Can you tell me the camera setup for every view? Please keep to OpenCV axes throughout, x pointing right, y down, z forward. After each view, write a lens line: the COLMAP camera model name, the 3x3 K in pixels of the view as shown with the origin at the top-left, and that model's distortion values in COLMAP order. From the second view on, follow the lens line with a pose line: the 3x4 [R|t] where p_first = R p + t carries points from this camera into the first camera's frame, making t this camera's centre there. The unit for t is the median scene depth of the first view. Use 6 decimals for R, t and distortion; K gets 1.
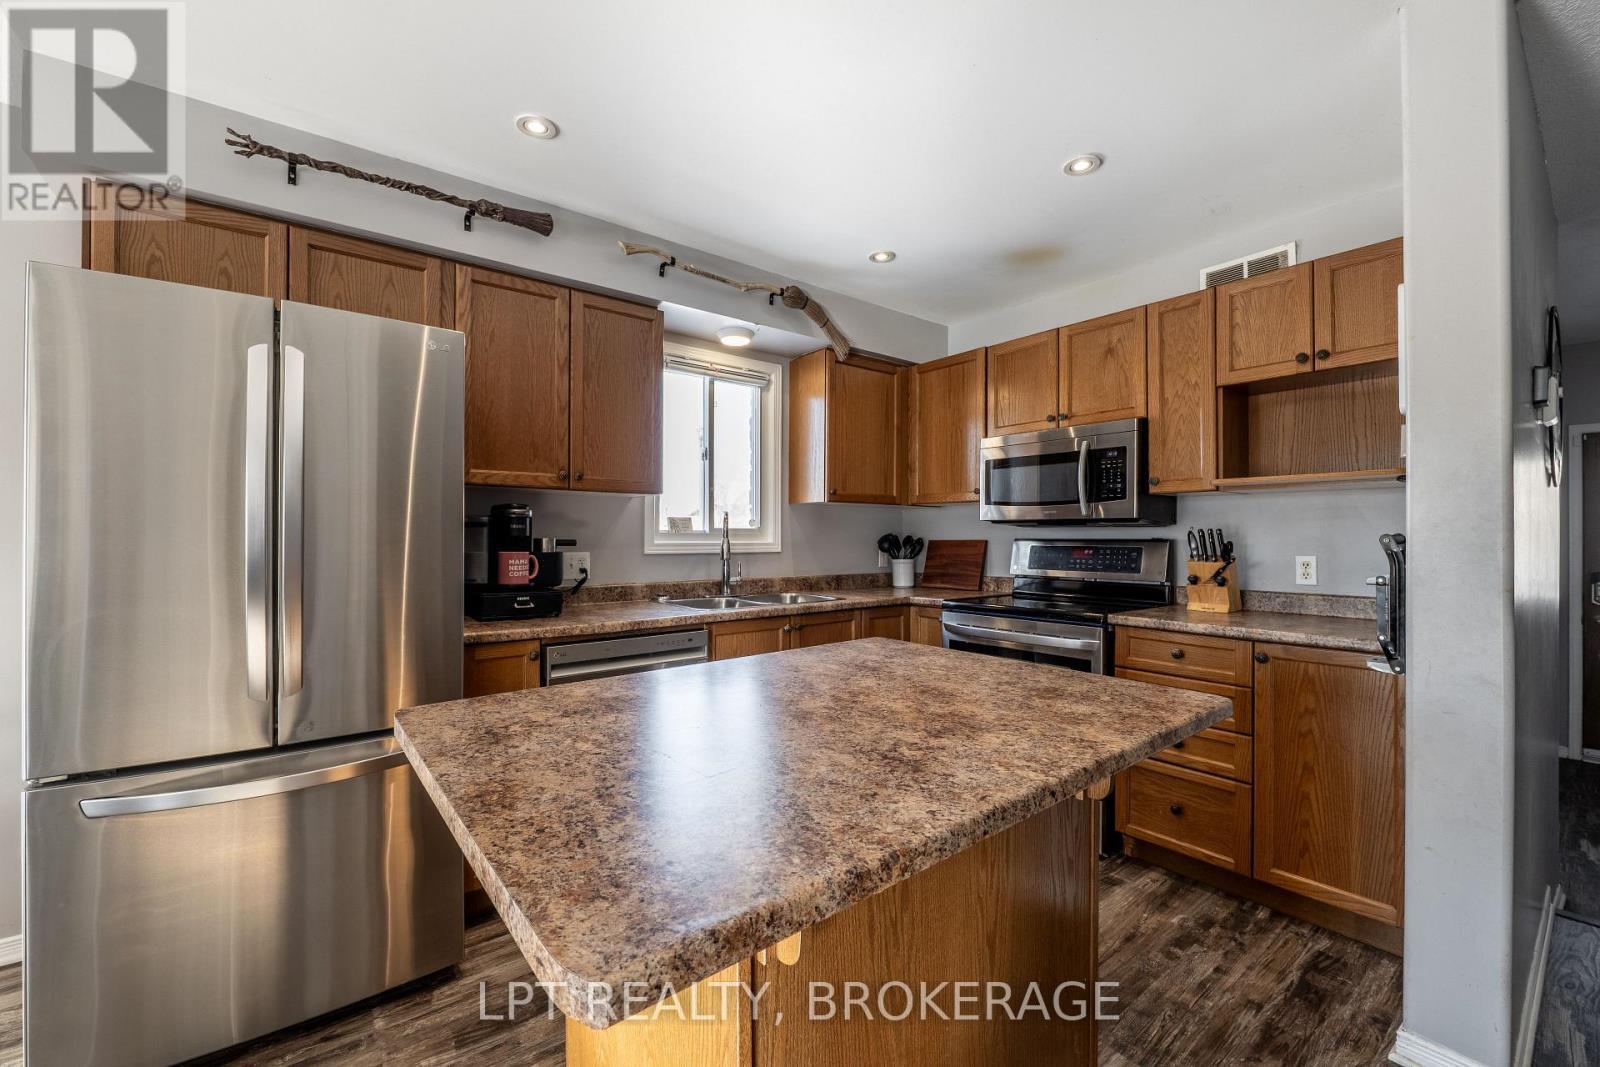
lens RADIAL K [[655.3, 0, 803.3], [0, 655.3, 530.6], [0, 0, 1]] dist [-0.004254, -0.001982]
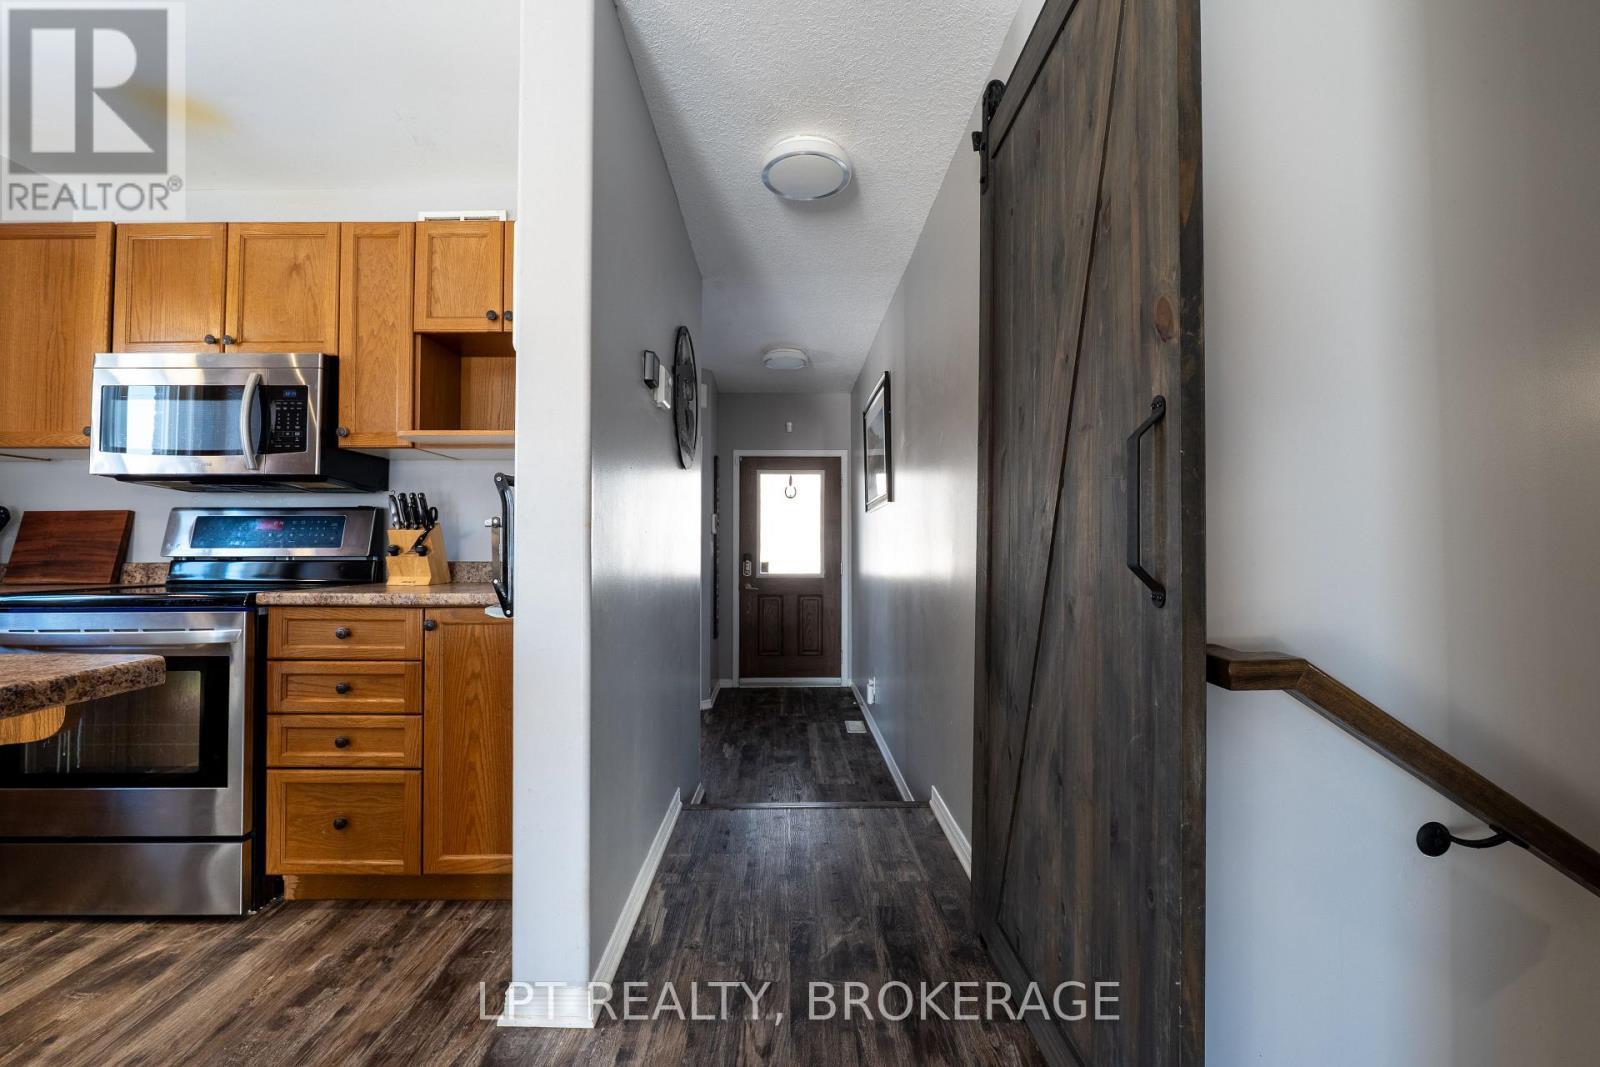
lens RADIAL K [[655.3, 0, 780.3], [0, 655.3, 530.6], [0, 0, 1]] dist [-0.004254, -0.001982]
pose [[0.621200, 0.015356, 0.783502, 0.226651], [-0.004704, 0.999863, -0.015867, 0.059003], [-0.783638, 0.006171, 0.621187, 0.045858]]
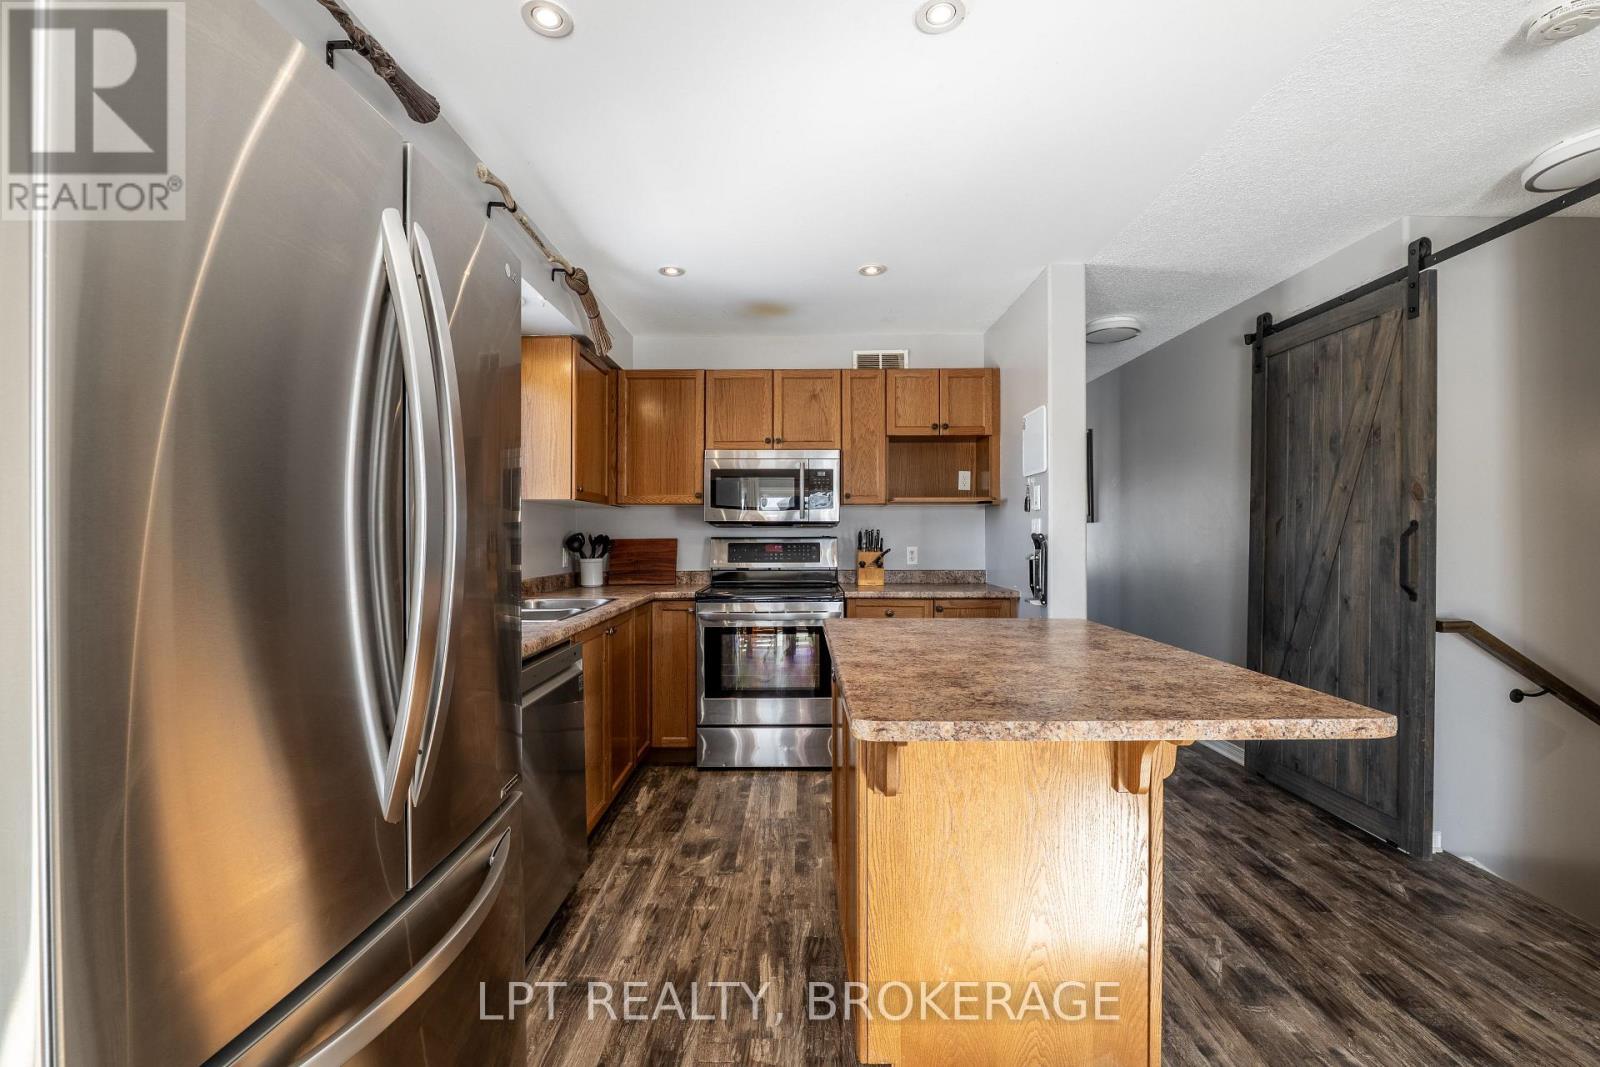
lens RADIAL K [[655.3, 0, 786.5], [0, 655.3, 529.1], [0, 0, 1]] dist [-0.004254, -0.001982]
pose [[0.640428, -0.001819, 0.768016, -0.622677], [-0.002515, 0.999987, 0.004465, -0.009738], [-0.768014, -0.004791, 0.640415, 0.193129]]
